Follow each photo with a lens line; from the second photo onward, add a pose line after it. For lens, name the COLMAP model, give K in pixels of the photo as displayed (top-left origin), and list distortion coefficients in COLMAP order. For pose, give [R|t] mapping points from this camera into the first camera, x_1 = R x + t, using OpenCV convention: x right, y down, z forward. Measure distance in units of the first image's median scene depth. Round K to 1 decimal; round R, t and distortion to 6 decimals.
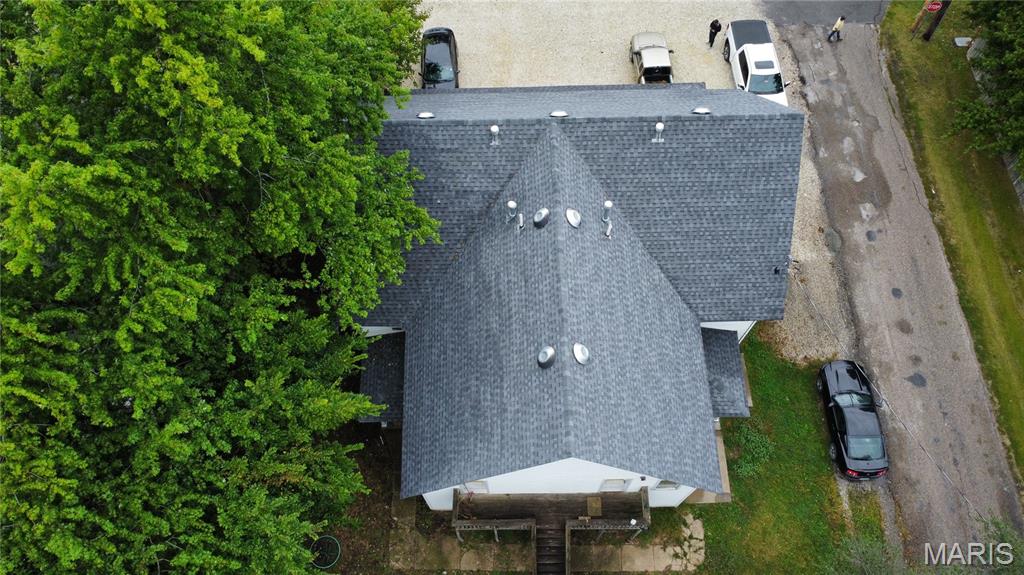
lens RADIAL K [[766.1, 0, 512.3], [0, 766.1, 287.9], [0, 0, 1]] dist [0.007090, -0.003218]
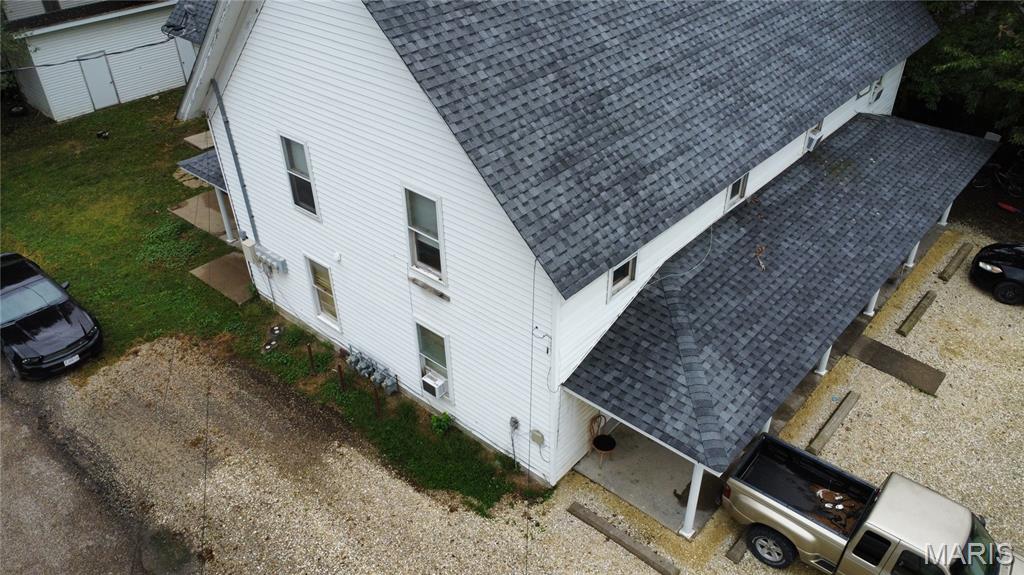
lens RADIAL K [[766.1, 0, 508.8], [0, 766.1, 284.4], [0, 0, 1]] dist [0.007090, -0.003218]
pose [[-0.669853, 0.437647, -0.599802, 0.488699], [-0.650197, 0.044321, 0.758472, -0.478222], [0.358527, 0.898054, 0.254868, 0.871986]]
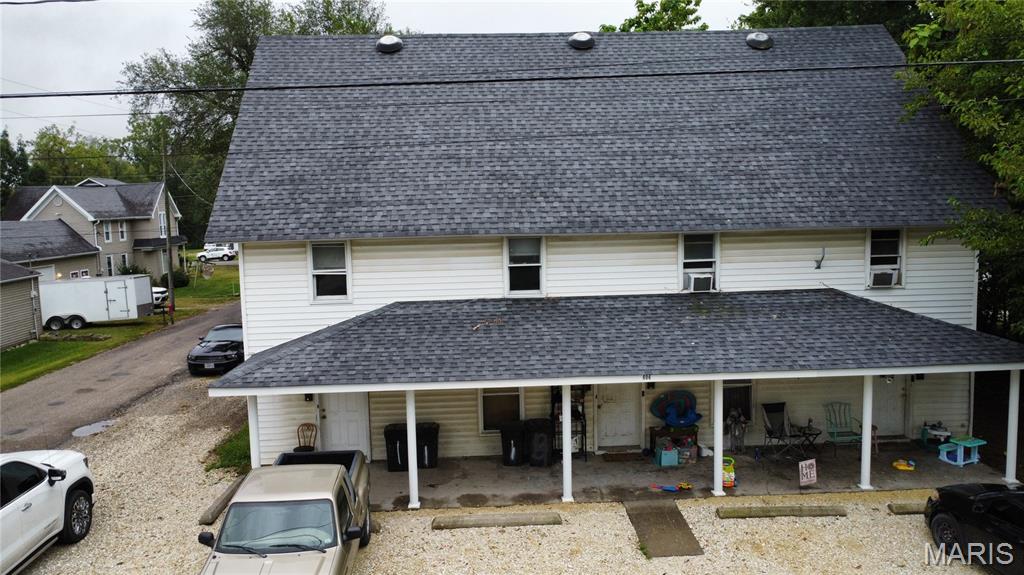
lens RADIAL K [[766.1, 0, 507.0], [0, 766.1, 288.2], [0, 0, 1]] dist [0.007090, -0.003218]
pose [[-0.998544, 0.039665, -0.036564, 0.129064], [-0.019960, 0.358023, 0.933499, -0.658495], [0.050118, 0.932870, -0.356710, 1.157515]]
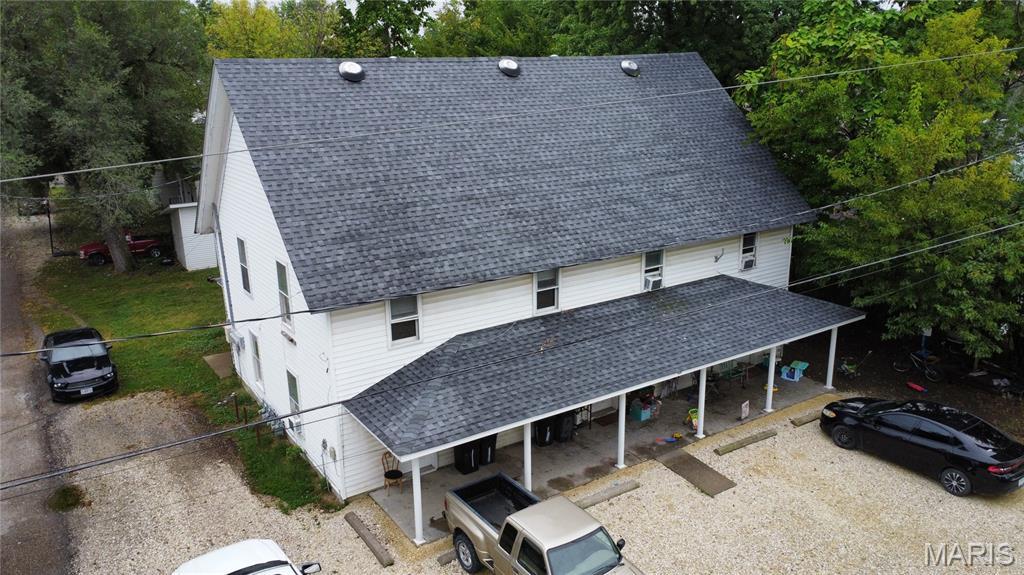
lens RADIAL K [[766.1, 0, 508.2], [0, 766.1, 287.3], [0, 0, 1]] dist [0.007090, -0.003218]
pose [[-0.841767, 0.174412, -0.510890, 0.418427], [-0.467548, 0.237549, 0.851451, -0.703496], [0.269865, 0.955589, -0.118415, 1.037608]]
